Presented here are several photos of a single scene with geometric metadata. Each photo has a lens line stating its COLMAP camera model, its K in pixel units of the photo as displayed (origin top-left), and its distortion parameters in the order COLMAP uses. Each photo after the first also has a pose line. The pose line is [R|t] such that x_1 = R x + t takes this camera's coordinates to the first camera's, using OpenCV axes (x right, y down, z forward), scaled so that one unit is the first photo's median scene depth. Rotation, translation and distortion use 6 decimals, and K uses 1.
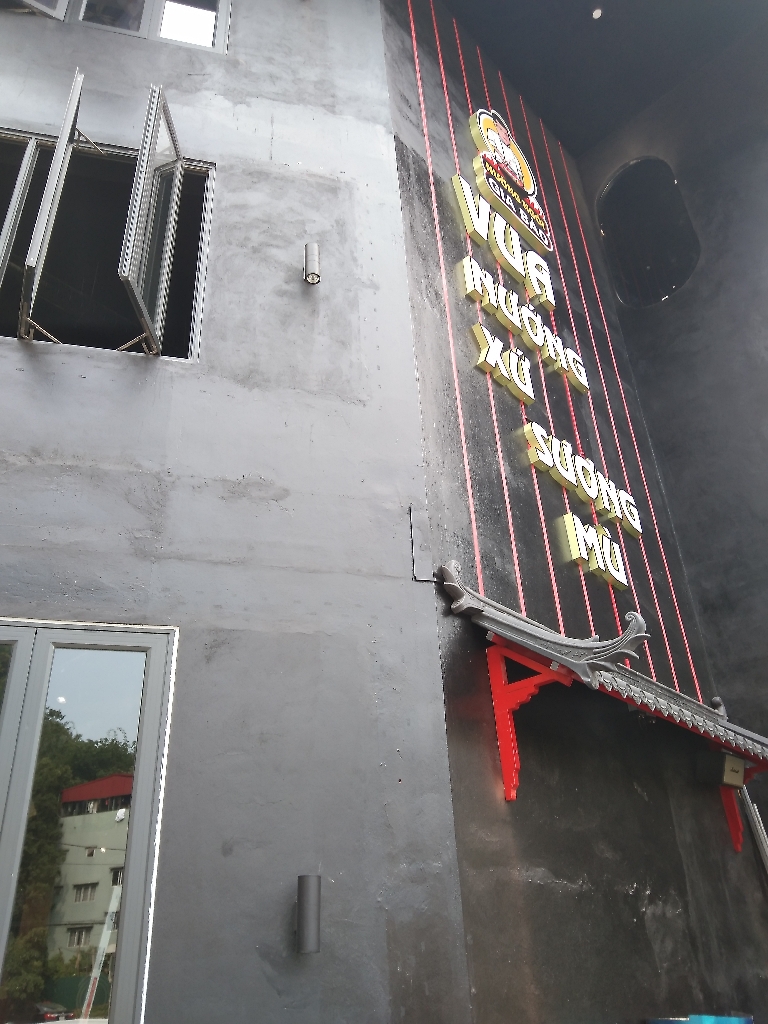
lens RADIAL K [[848.7, 0, 384.0], [0, 848.7, 512.0], [0, 0, 1]] dist [-0.007262, -0.007917]
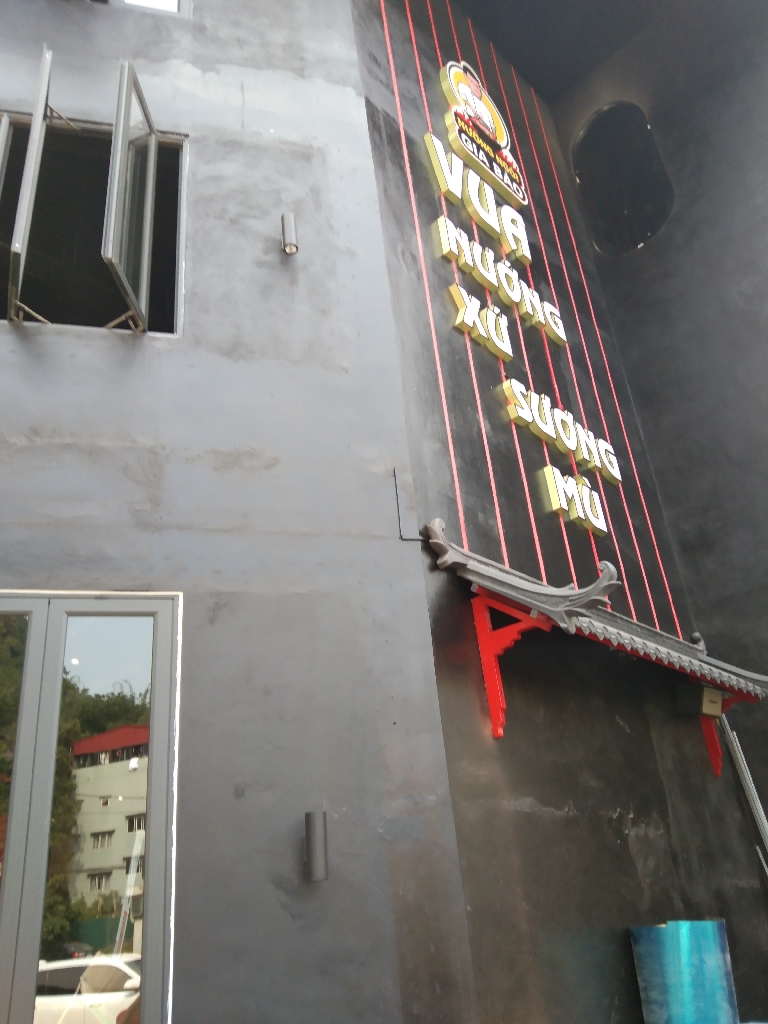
lens RADIAL K [[920.5, 0, 384.0], [0, 920.5, 512.0], [0, 0, 1]] dist [0.002408, -0.012740]
pose [[0.999066, -0.042626, -0.007068, 0.022170], [0.043082, 0.995210, 0.087750, -0.050316], [0.003294, -0.087973, 0.996117, -0.130658]]
